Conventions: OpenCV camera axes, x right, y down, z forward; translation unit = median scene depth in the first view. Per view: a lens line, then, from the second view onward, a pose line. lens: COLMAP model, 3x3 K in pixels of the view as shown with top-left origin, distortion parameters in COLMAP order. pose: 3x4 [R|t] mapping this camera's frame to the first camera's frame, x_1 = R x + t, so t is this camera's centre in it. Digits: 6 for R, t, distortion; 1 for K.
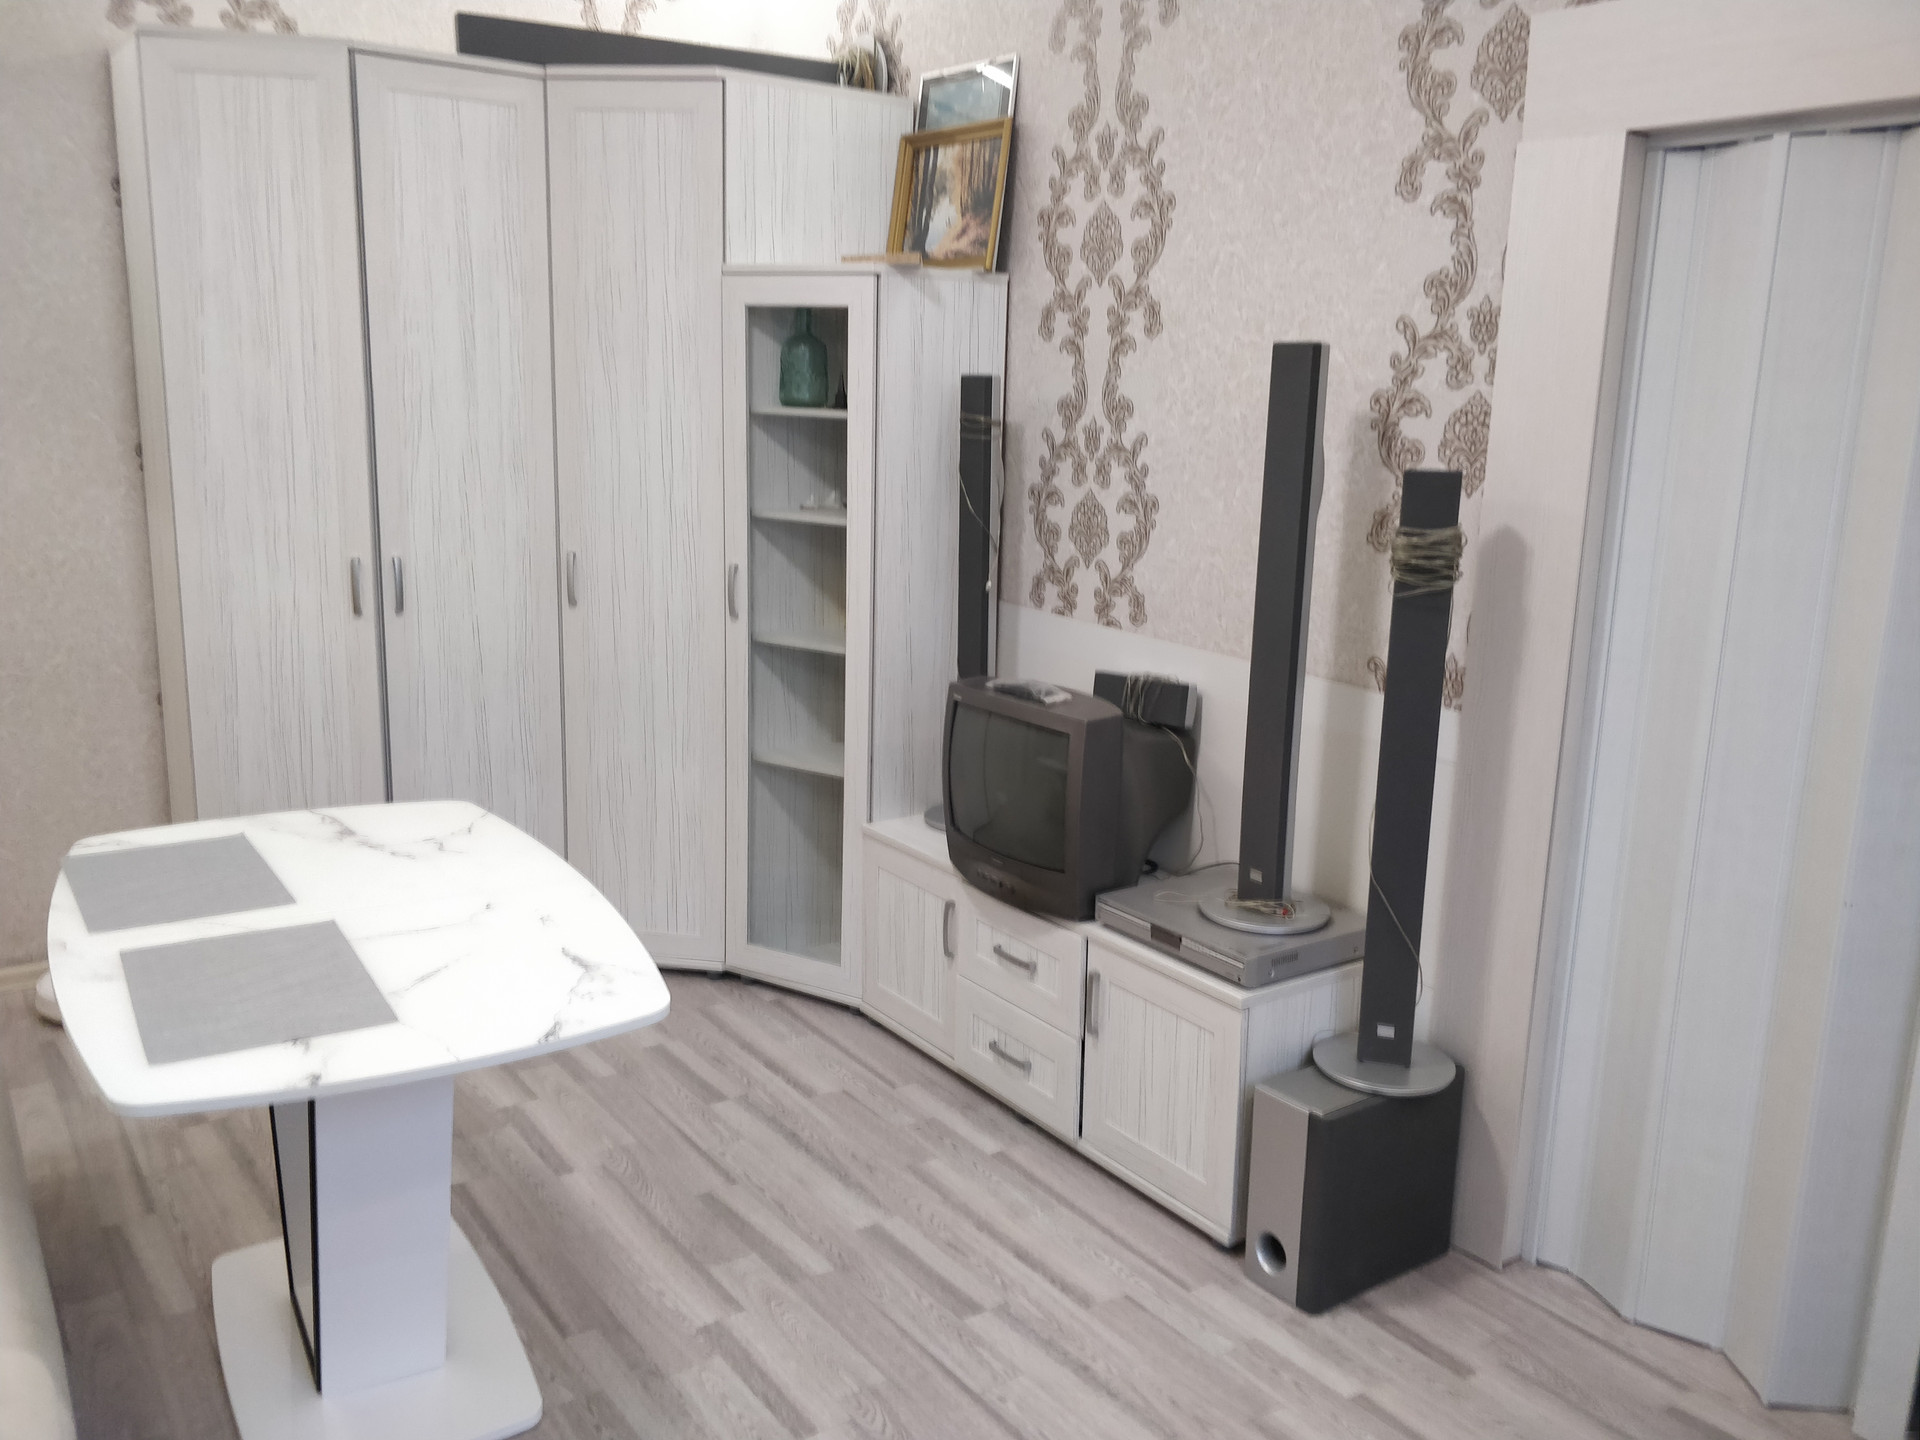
lens RADIAL K [[1556.2, 0, 966.0], [0, 1556.2, 747.4], [0, 0, 1]] dist [0.048247, -0.088258]
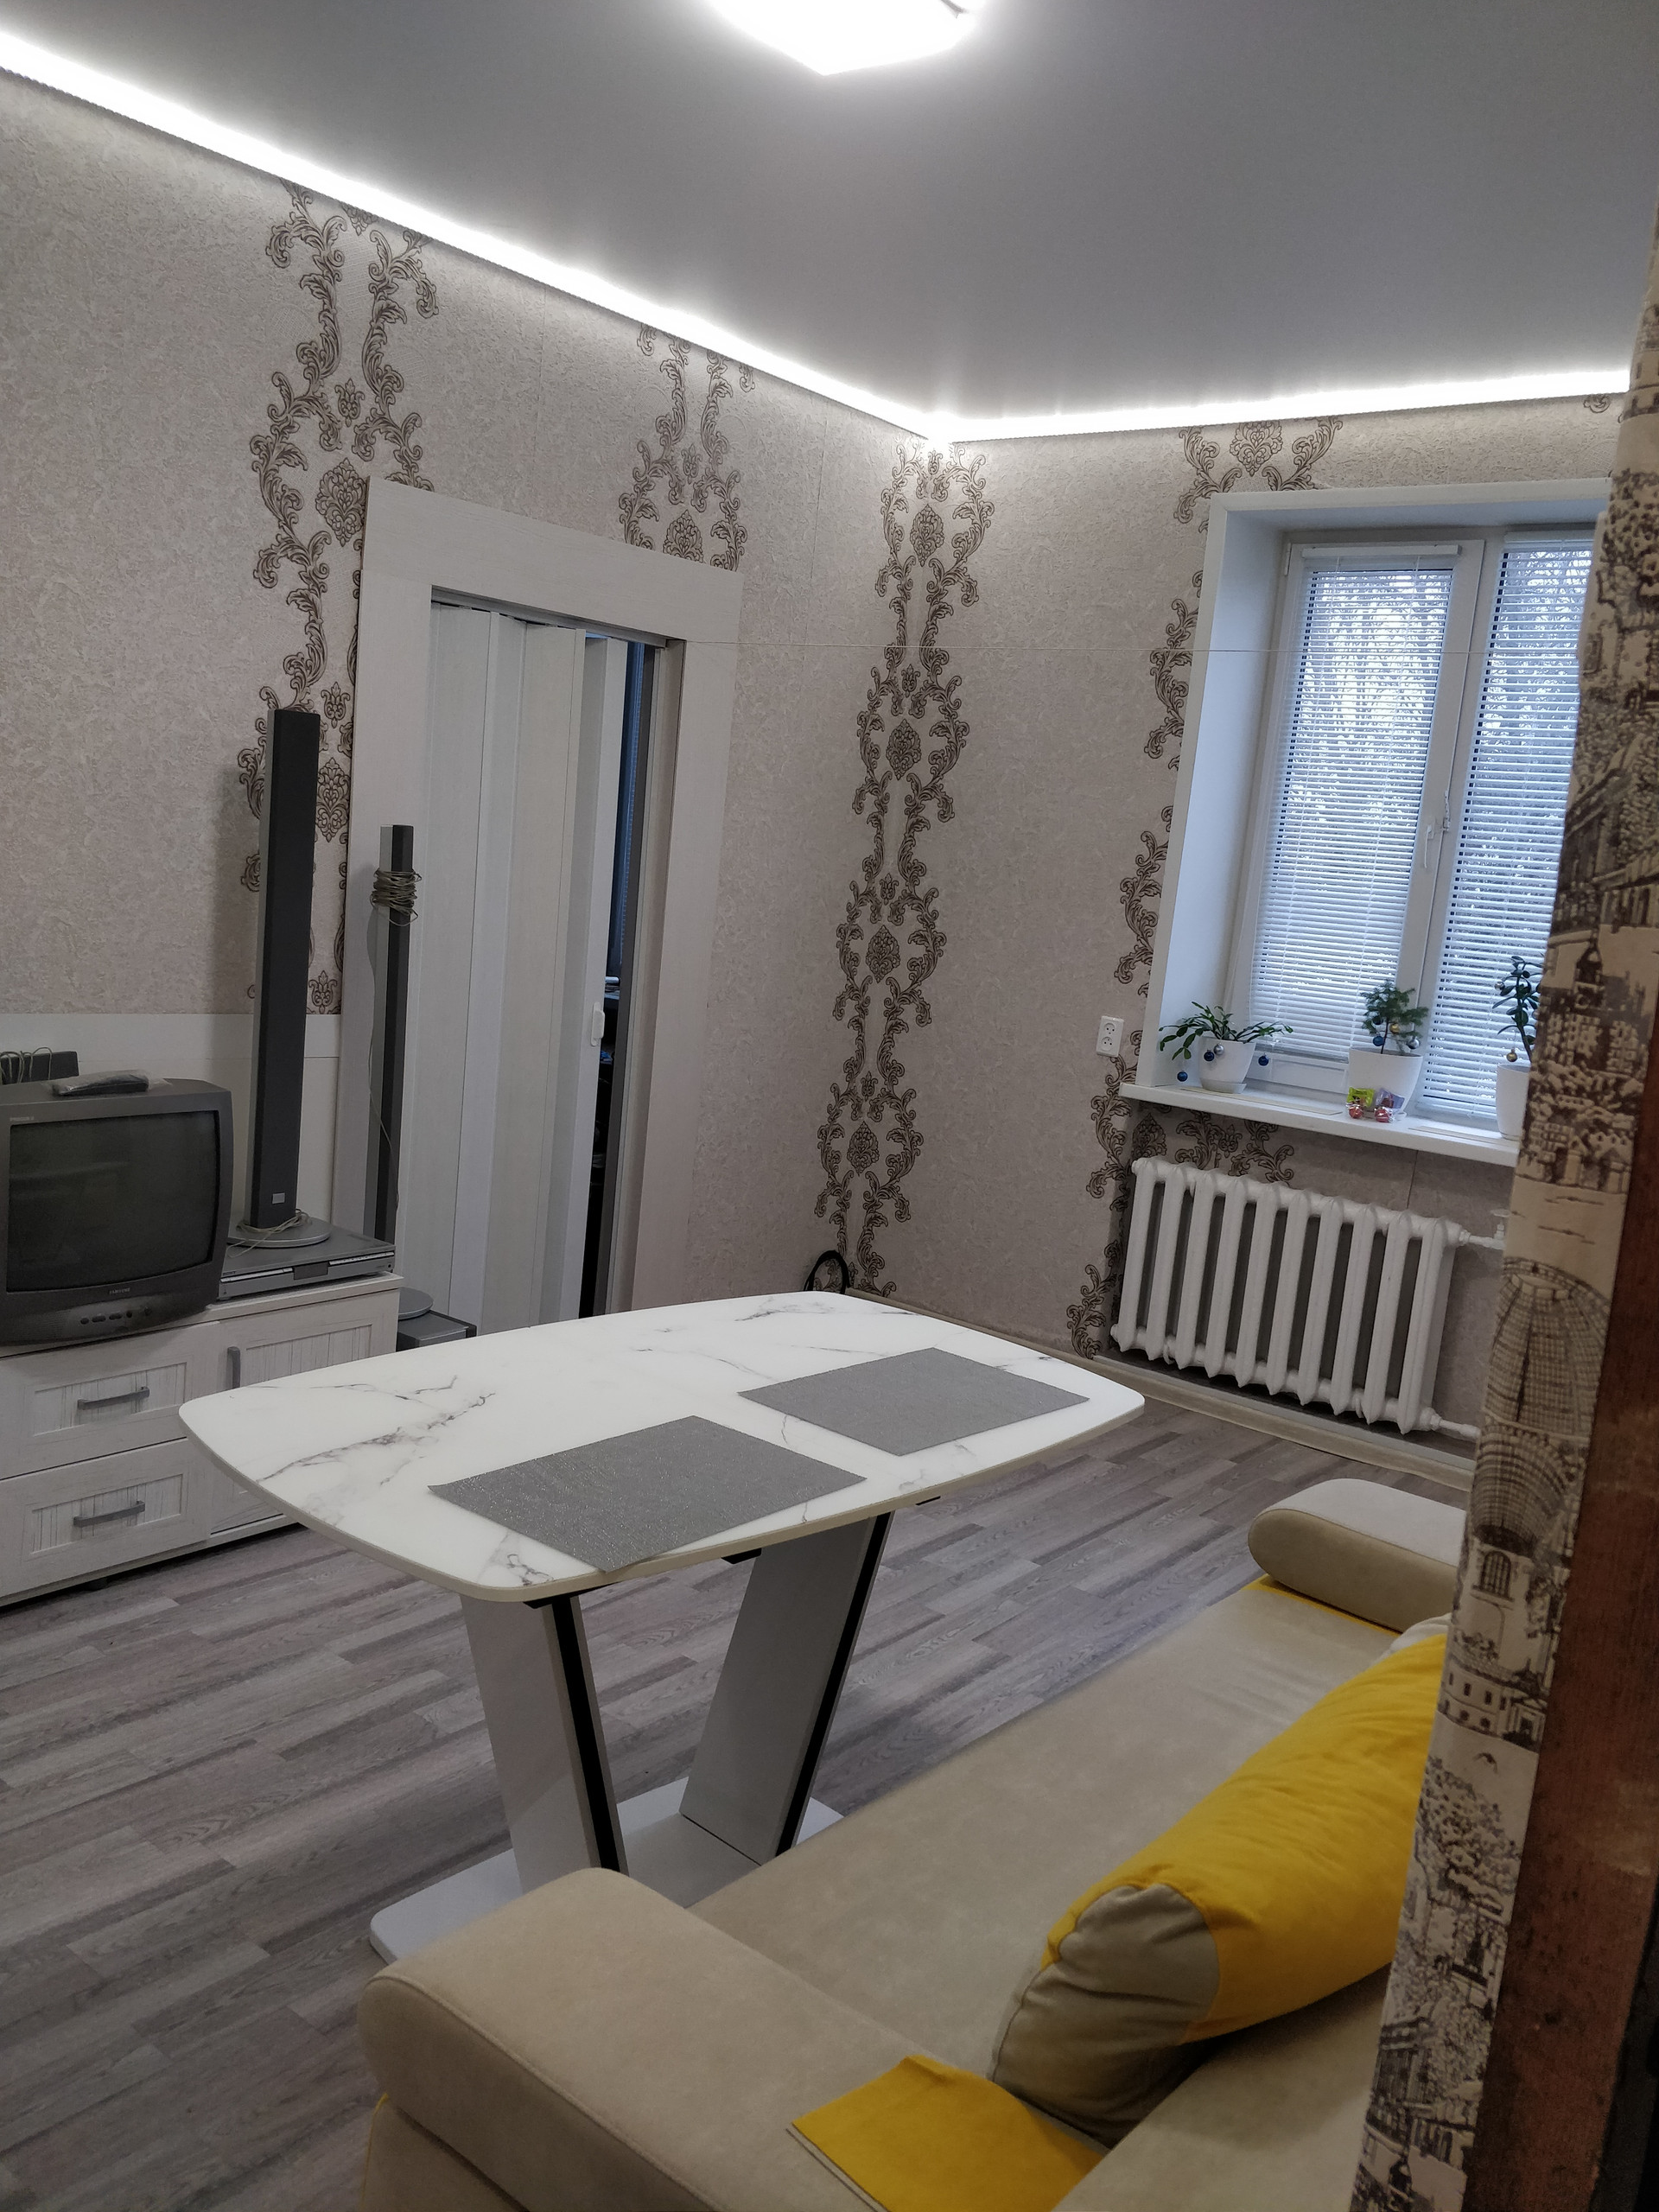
lens RADIAL K [[1792.9, 0, 800.8], [0, 1792.9, 1104.9], [0, 0, 1]] dist [0.048247, -0.088258]
pose [[-0.260037, -0.197881, 0.945105, -1.019749], [0.116377, 0.965219, 0.234113, -0.217752], [-0.958560, 0.170867, -0.227964, 0.876538]]
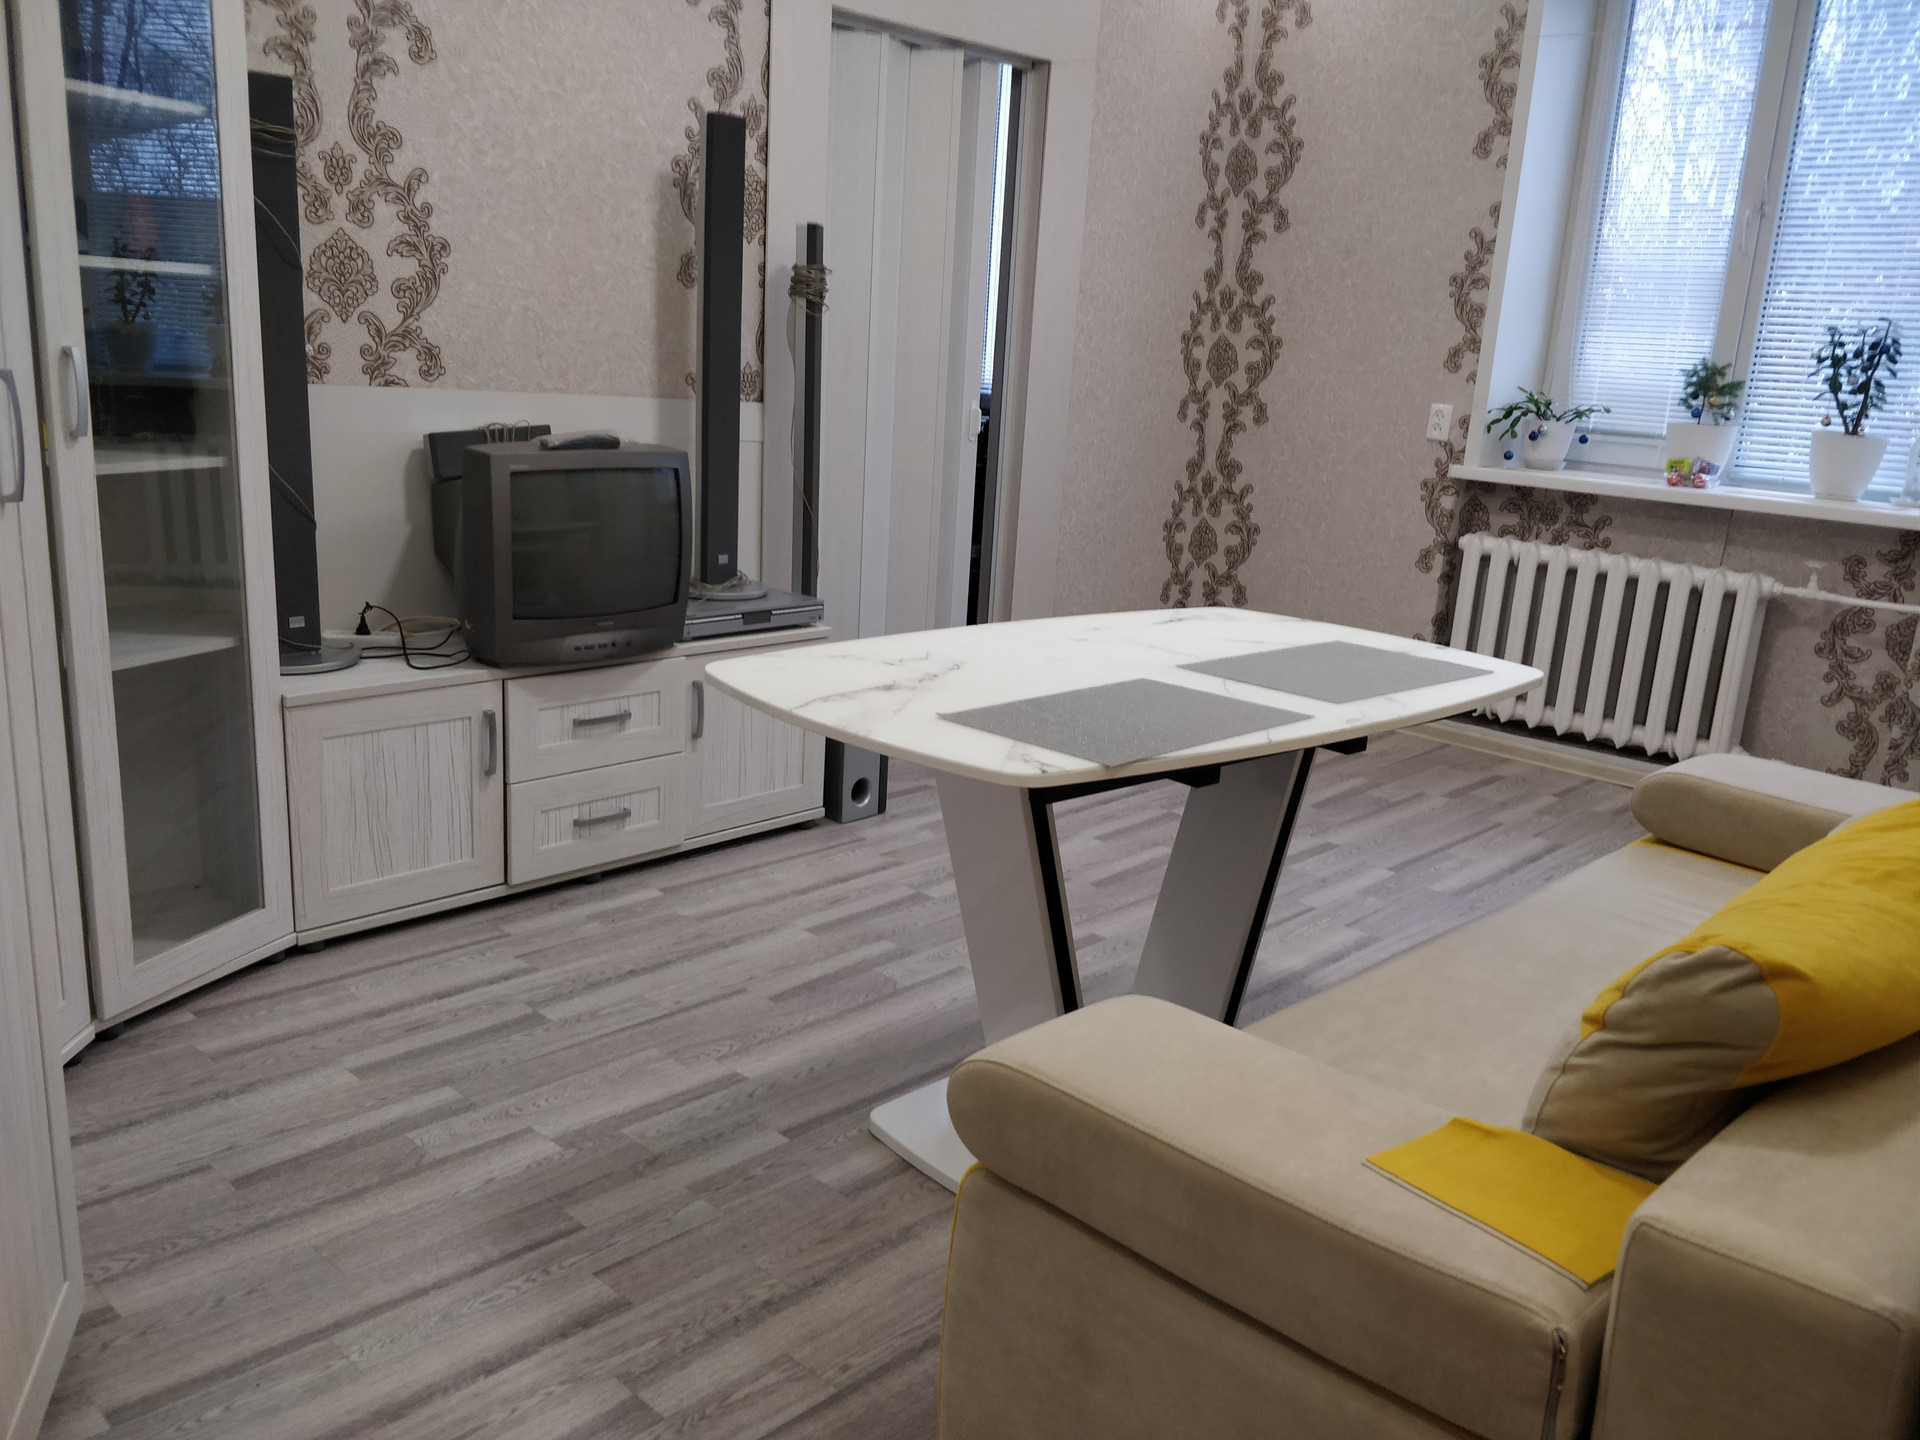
lens RADIAL K [[1556.2, 0, 958.1], [0, 1556.2, 733.5], [0, 0, 1]] dist [0.048247, -0.088258]
pose [[-0.190066, -0.283267, 0.940018, -1.001366], [0.156500, 0.936487, 0.313847, -0.139585], [-0.969218, 0.206765, -0.133663, 0.958388]]
